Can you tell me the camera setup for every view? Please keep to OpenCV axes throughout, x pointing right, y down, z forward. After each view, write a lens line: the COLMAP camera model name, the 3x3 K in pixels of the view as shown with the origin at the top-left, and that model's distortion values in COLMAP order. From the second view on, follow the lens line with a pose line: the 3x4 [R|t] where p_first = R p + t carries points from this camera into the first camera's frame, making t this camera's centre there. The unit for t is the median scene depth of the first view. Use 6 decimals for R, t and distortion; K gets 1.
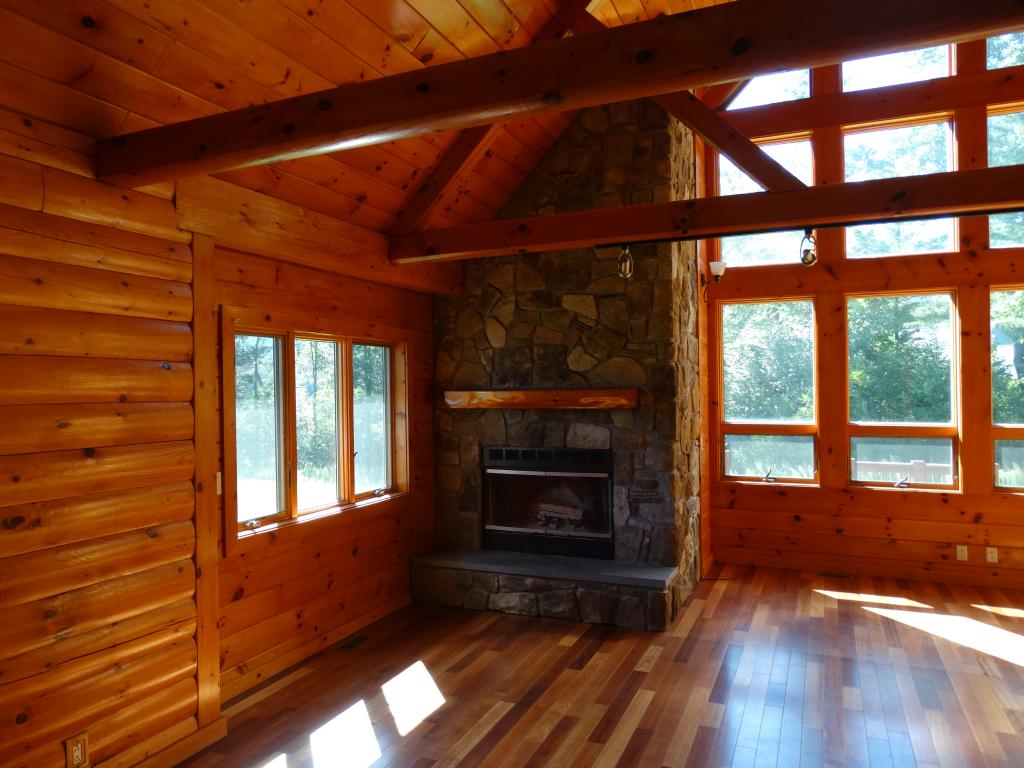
lens RADIAL K [[719.8, 0, 508.9], [0, 719.8, 381.5], [0, 0, 1]] dist [-0.003762, 0.002188]
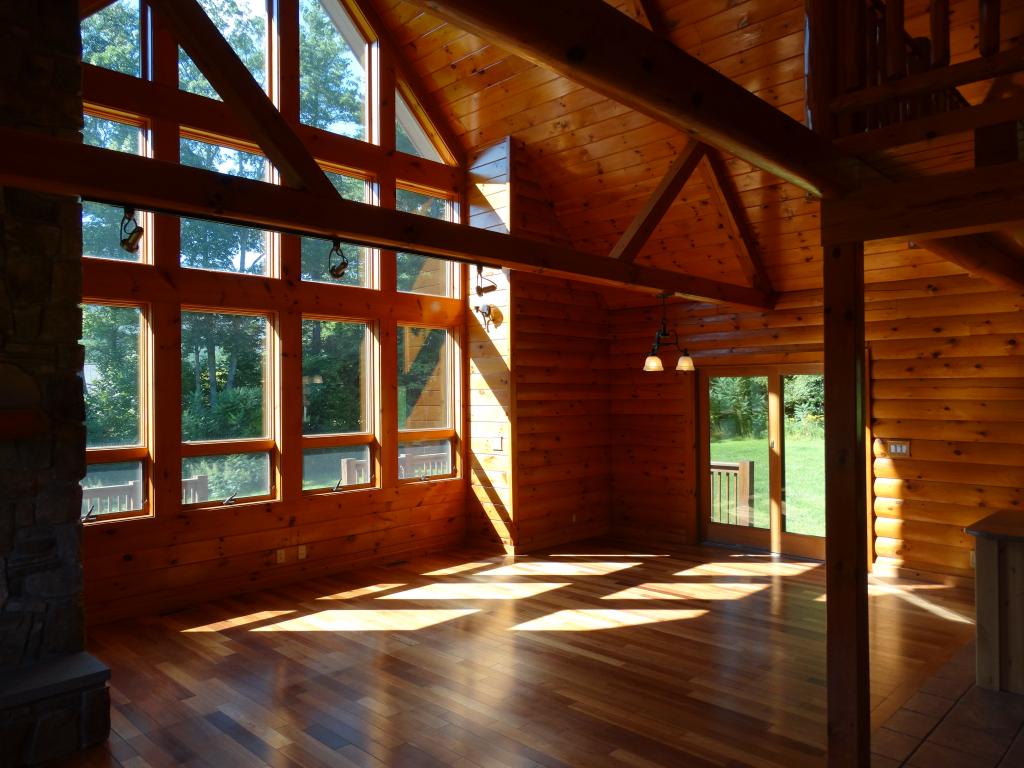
lens RADIAL K [[719.8, 0, 508.9], [0, 719.8, 381.5], [0, 0, 1]] dist [-0.003762, 0.002188]
pose [[0.366488, 0.017243, 0.930263, -0.289303], [0.012138, 0.999655, -0.023311, 0.005133], [-0.930344, 0.019834, 0.366152, 0.313555]]
